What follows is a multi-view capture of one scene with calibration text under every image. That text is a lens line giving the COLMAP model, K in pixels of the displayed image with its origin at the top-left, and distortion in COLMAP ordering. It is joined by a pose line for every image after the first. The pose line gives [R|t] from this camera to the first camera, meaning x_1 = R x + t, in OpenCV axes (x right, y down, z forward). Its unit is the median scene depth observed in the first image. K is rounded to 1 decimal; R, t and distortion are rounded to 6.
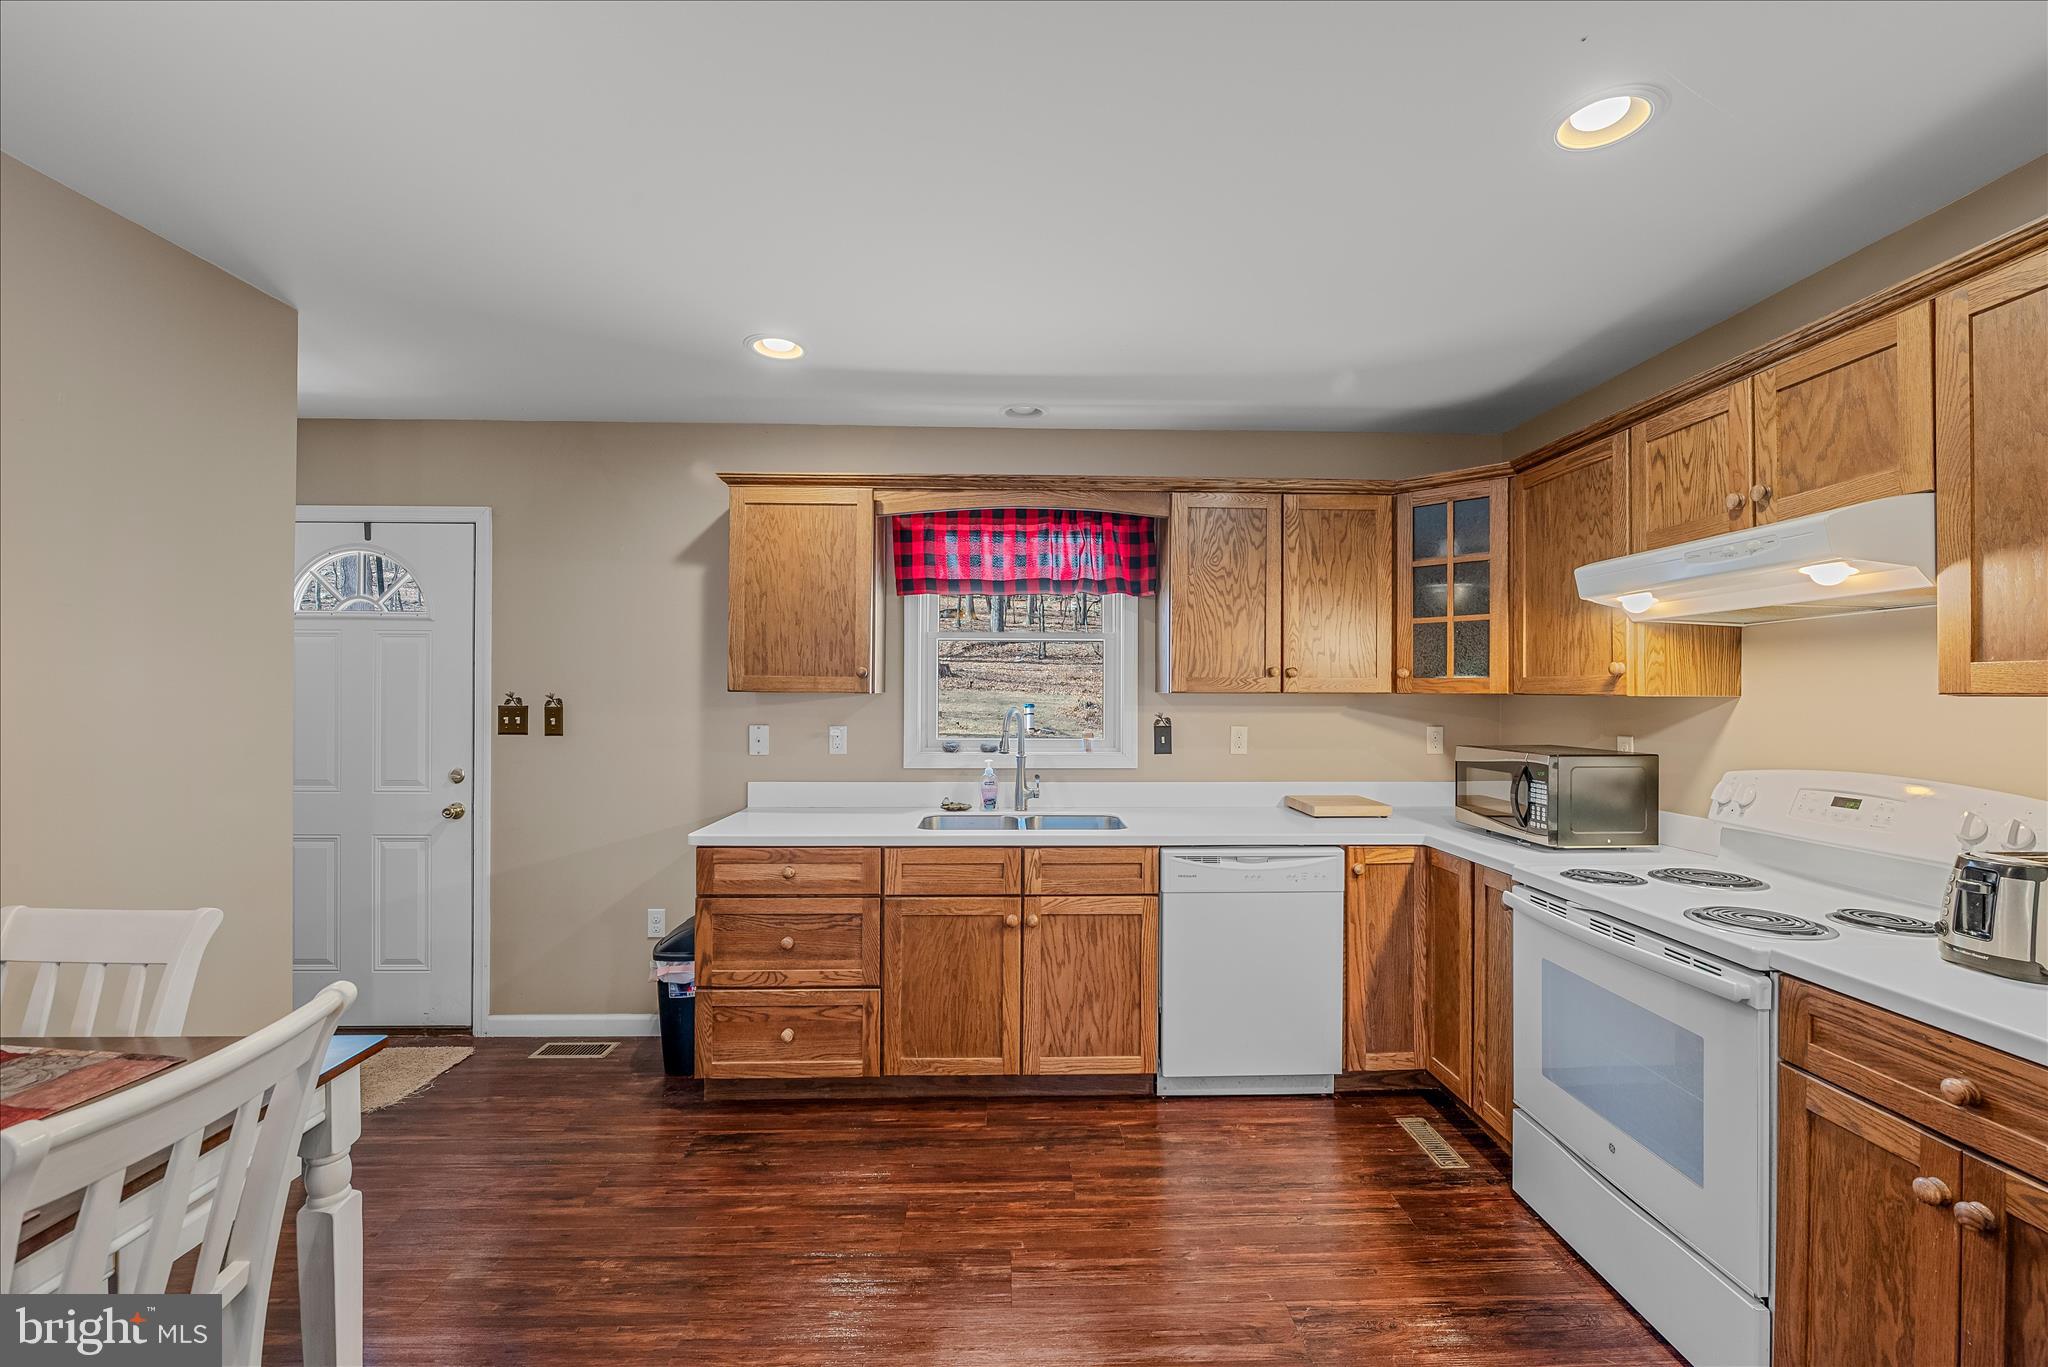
lens RADIAL K [[848.8, 0, 1033.7], [0, 848.8, 686.2], [0, 0, 1]] dist [-0.000002, -0.002296]
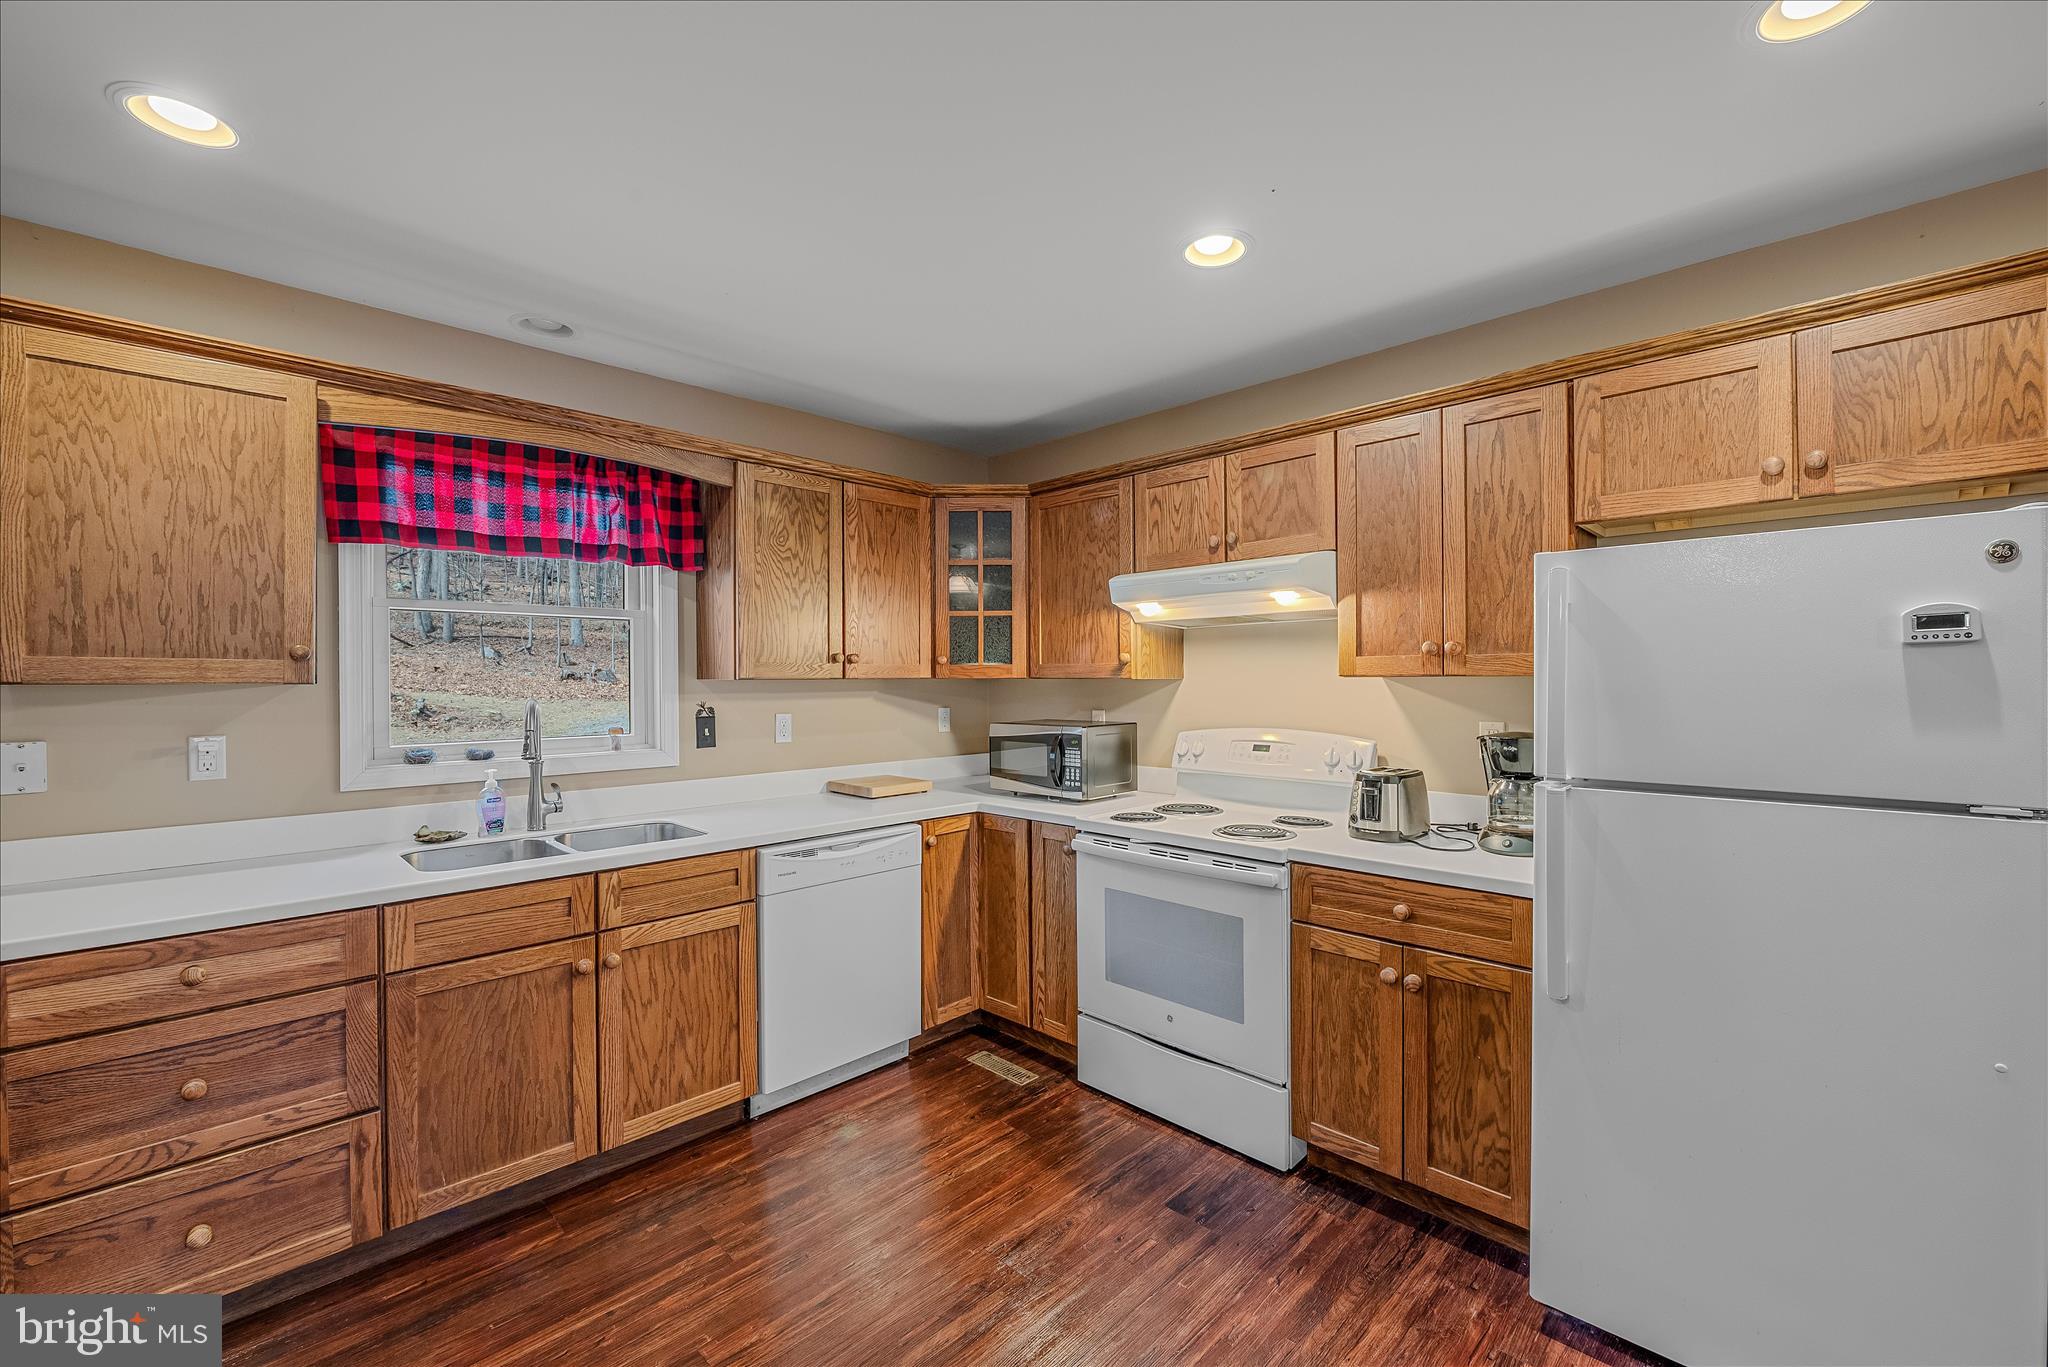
lens RADIAL K [[846.3, 0, 1034.1], [0, 846.3, 677.9], [0, 0, 1]] dist [-0.001005, -0.002660]
pose [[0.721033, -0.007248, 0.692863, -0.270508], [0.002534, 0.999966, 0.007823, -0.000626], [-0.692896, -0.003885, 0.721027, 0.133570]]
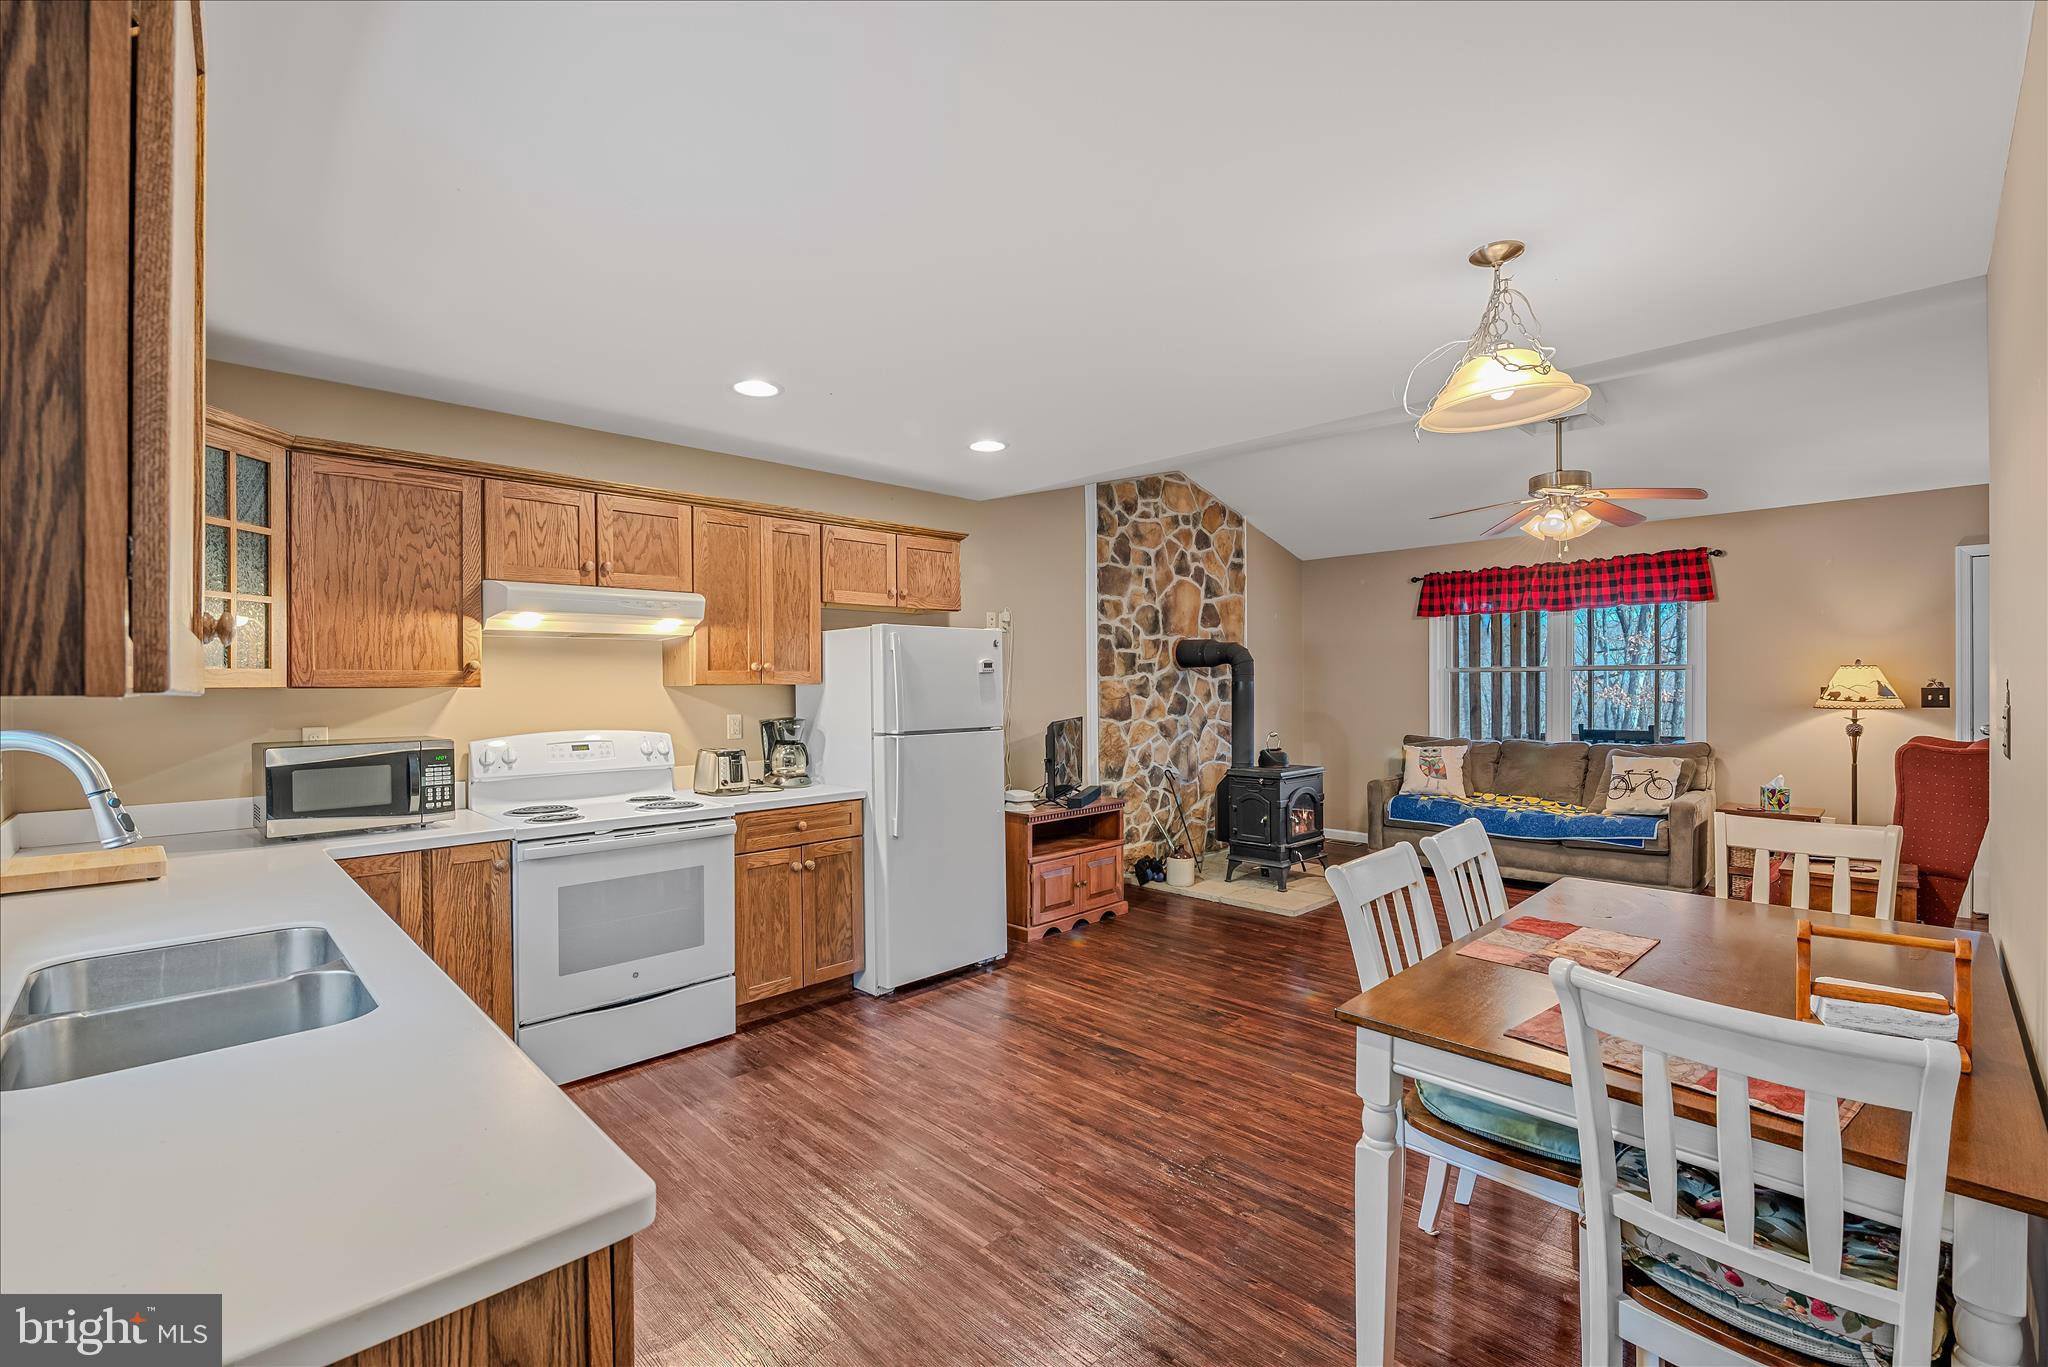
lens RADIAL K [[848.8, 0, 1033.7], [0, 848.8, 686.2], [0, 0, 1]] dist [-0.000002, -0.002296]
pose [[-0.676970, -0.001105, 0.736010, -0.675615], [-0.000497, 0.999999, 0.001044, 0.006581], [-0.736011, 0.000342, -0.676970, 1.058688]]
